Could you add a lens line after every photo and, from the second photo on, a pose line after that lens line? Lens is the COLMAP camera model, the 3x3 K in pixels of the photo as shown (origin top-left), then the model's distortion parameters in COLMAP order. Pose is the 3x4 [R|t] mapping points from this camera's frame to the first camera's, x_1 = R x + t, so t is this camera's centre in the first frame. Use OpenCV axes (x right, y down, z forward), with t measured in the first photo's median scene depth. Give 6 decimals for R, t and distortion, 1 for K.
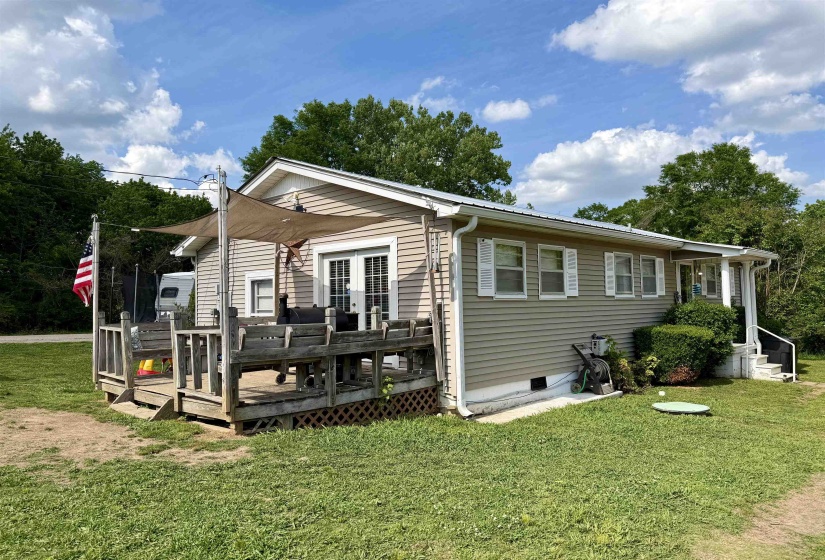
lens RADIAL K [[531.6, 0, 448.8], [0, 531.6, 294.8], [0, 0, 1]] dist [0.107457, -0.145051]
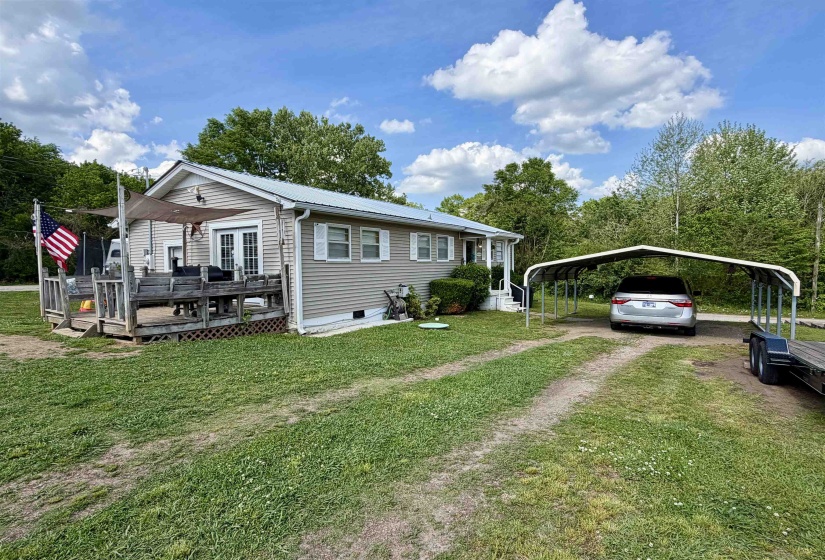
lens RADIAL K [[376.0, 0, 410.7], [0, 376.0, 288.2], [0, 0, 1]] dist [0.000099, 0.000024]
pose [[0.985592, -0.001985, 0.169127, 0.157961], [-0.011613, 0.996777, 0.079375, -0.005904], [-0.168739, -0.080196, 0.982393, -0.161373]]
